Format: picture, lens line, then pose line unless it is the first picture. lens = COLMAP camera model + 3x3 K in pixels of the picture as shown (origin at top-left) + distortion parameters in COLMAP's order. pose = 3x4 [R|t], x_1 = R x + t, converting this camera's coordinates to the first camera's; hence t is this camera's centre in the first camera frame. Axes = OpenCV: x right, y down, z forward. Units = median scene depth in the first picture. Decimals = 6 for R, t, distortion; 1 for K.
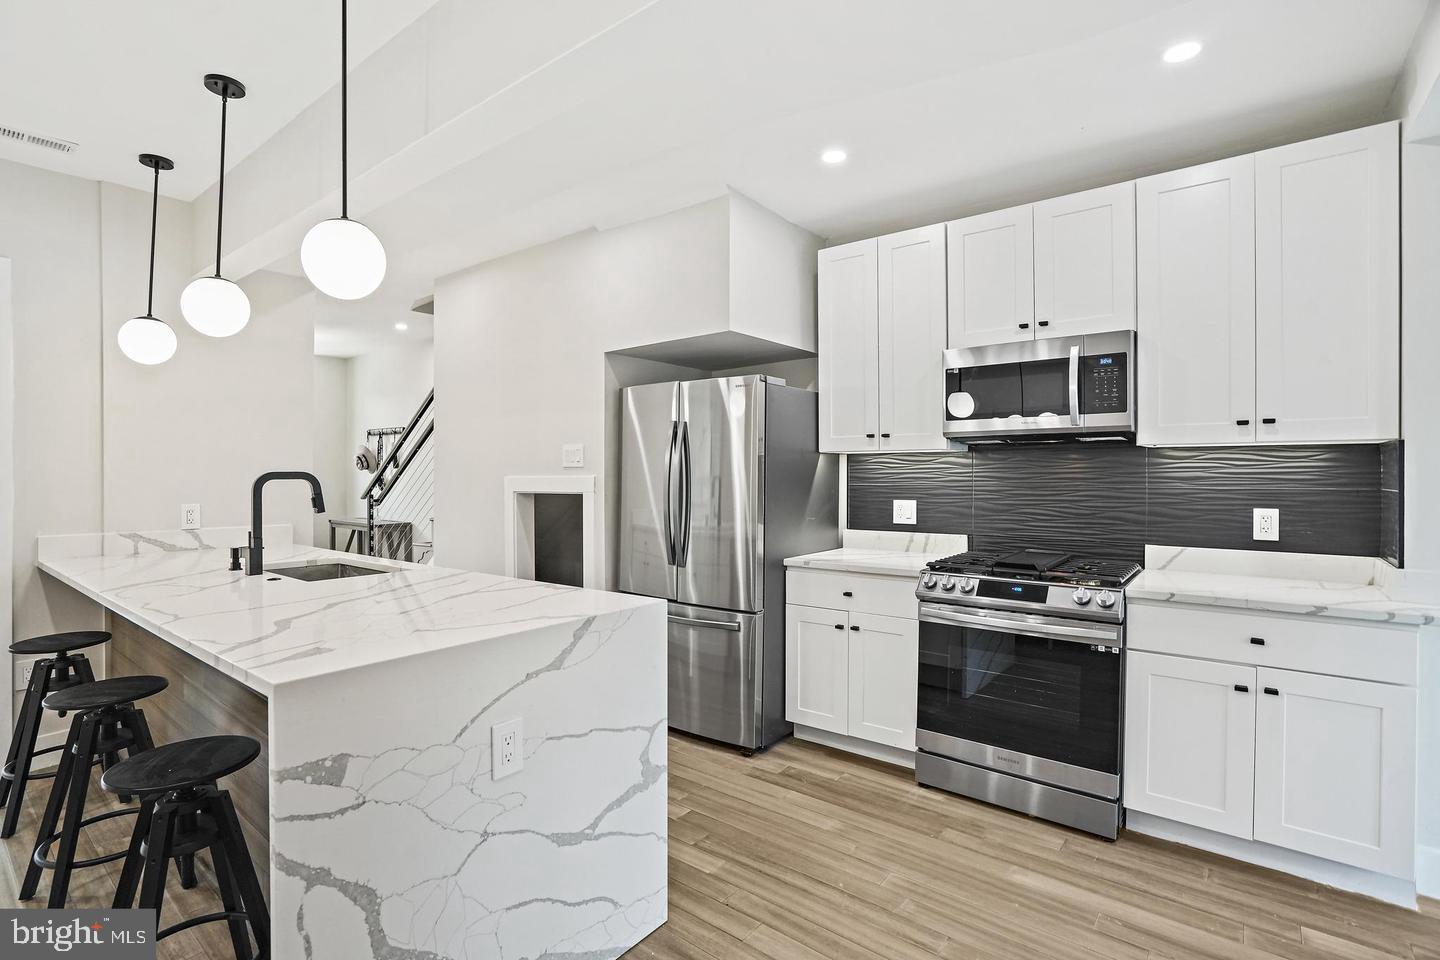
lens RADIAL K [[688.0, 0, 711.7], [0, 688.0, 472.7], [0, 0, 1]] dist [-0.016723, 0.001314]
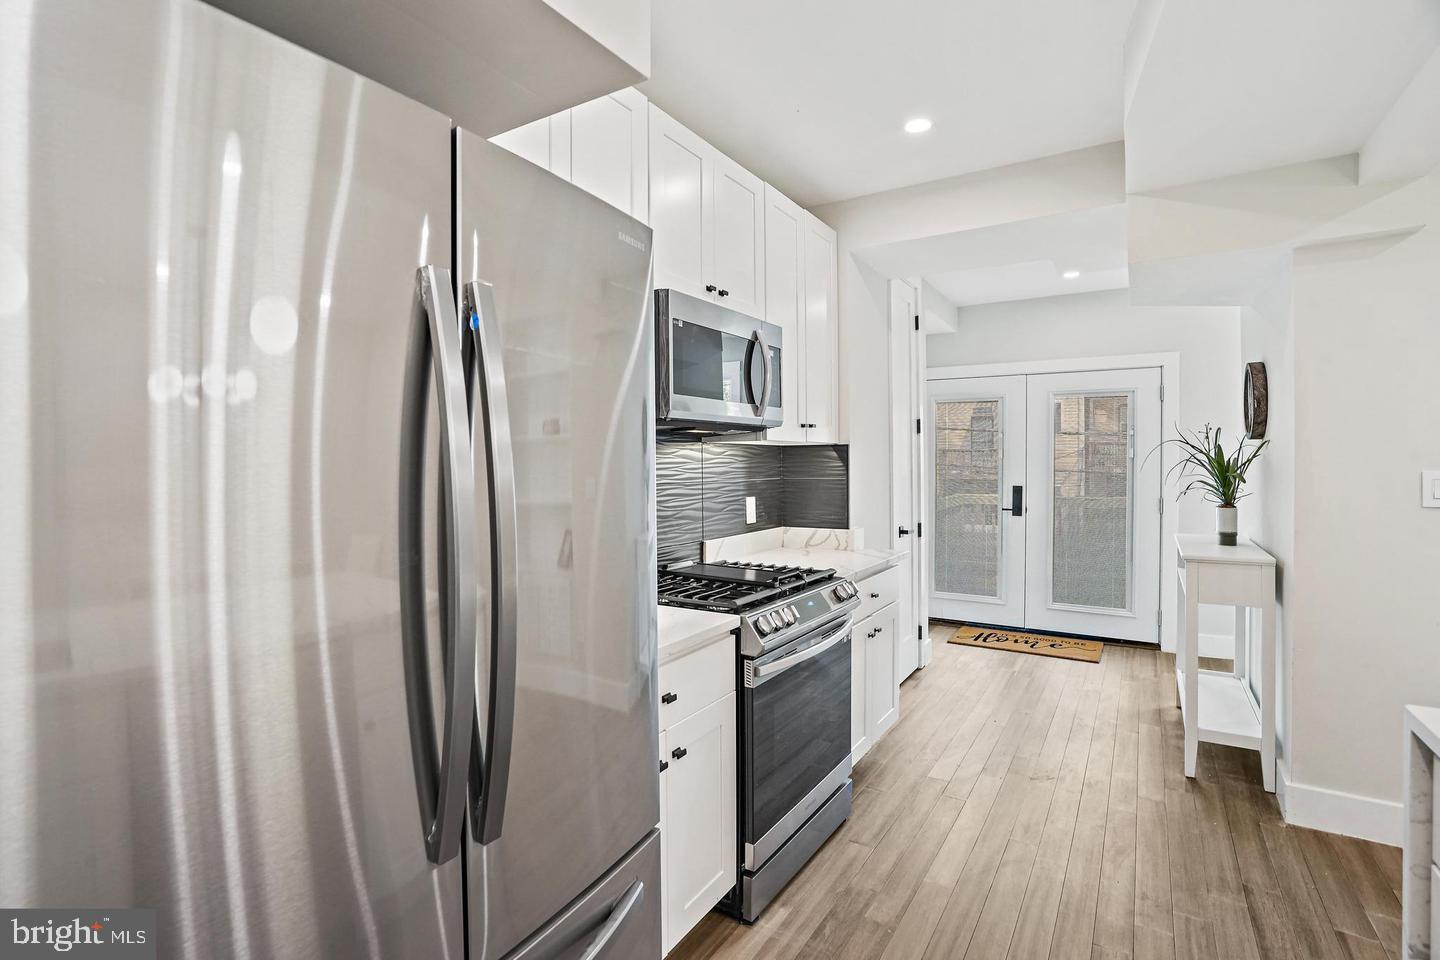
lens RADIAL K [[688.0, 0, 728.5], [0, 688.0, 484.7], [0, 0, 1]] dist [-0.016723, 0.001314]
pose [[-0.118831, -0.029443, 0.992478, -0.372298], [0.009877, 0.999476, 0.030833, -0.007184], [-0.992865, 0.013466, -0.118478, 1.124714]]
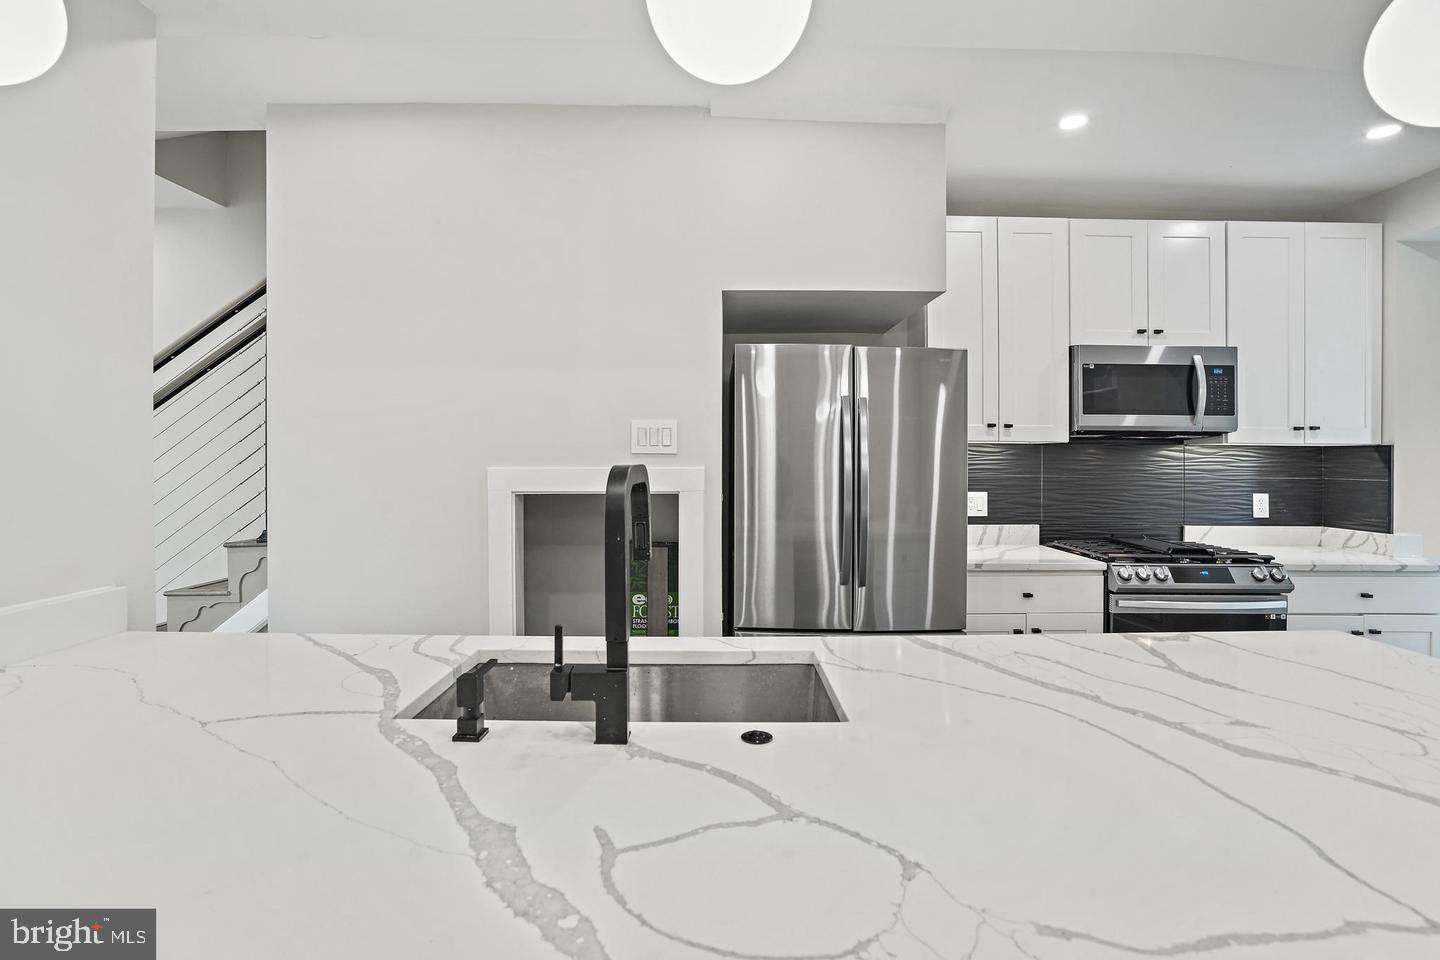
lens RADIAL K [[688.0, 0, 718.6], [0, 688.0, 465.4], [0, 0, 1]] dist [-0.016723, 0.001314]
pose [[0.780696, 0.002822, 0.624905, -0.787799], [-0.008547, 0.999944, 0.006162, -0.001577], [-0.624853, -0.010152, 0.780677, 0.596611]]
